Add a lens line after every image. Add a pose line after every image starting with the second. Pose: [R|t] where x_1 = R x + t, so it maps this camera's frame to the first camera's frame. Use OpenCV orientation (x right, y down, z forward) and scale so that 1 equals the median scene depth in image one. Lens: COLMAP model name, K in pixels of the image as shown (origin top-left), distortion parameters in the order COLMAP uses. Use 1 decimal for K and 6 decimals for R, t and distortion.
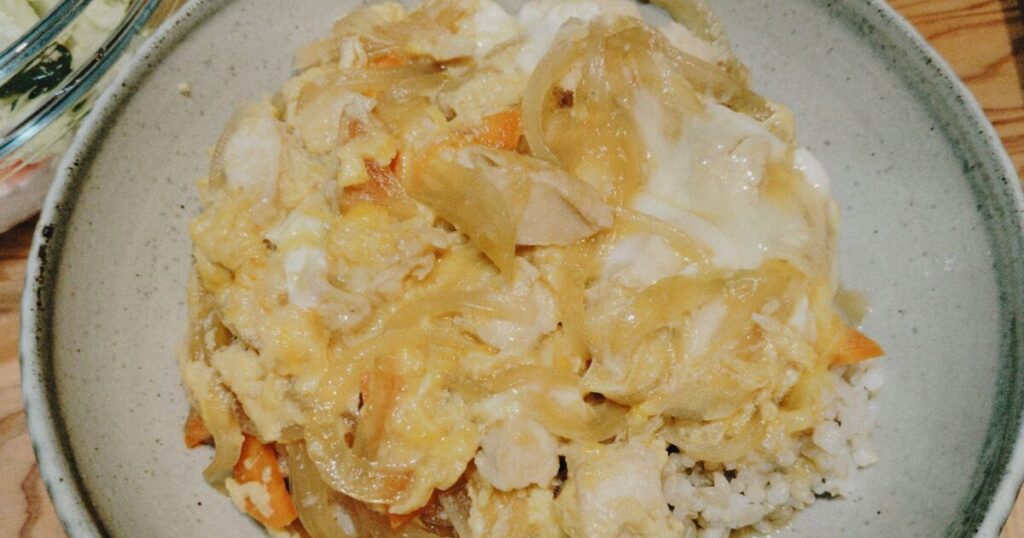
lens RADIAL K [[818.8, 0, 512.0], [0, 818.8, 269.0], [0, 0, 1]] dist [0.055800, -0.149138]
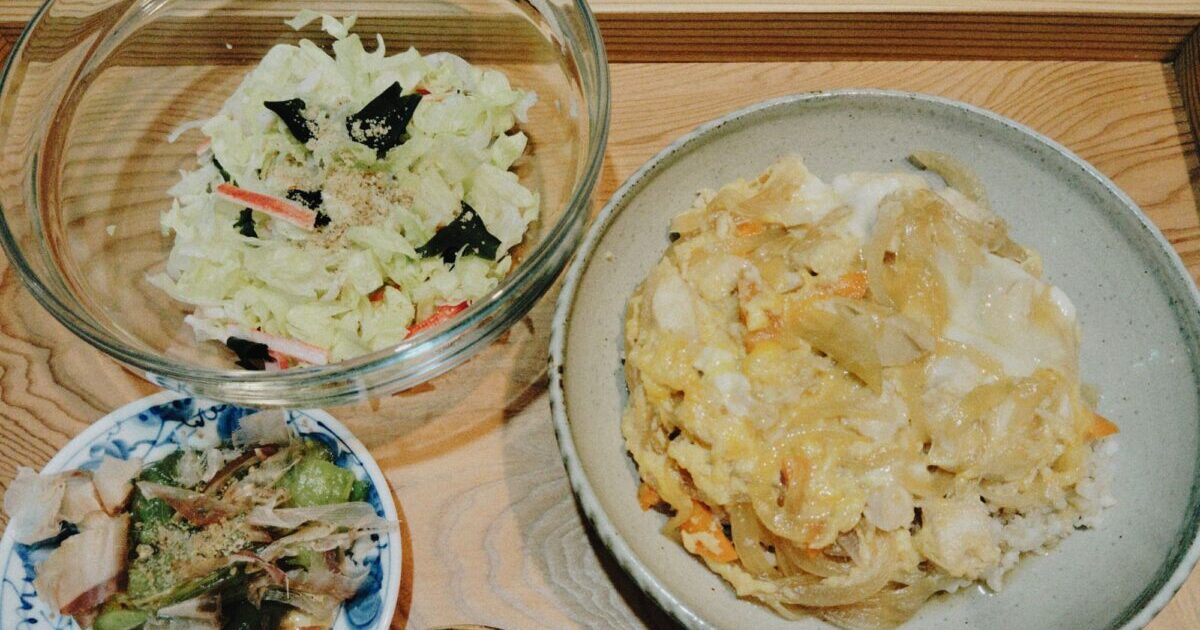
lens RADIAL K [[922.8, 0, 599.6], [0, 922.8, 330.1], [0, 0, 1]] dist [0.049644, -0.122152]
pose [[0.999370, -0.033343, 0.012161, -0.497693], [0.032956, 0.998983, 0.030787, -0.160637], [-0.013175, -0.030367, 0.999452, -0.647304]]
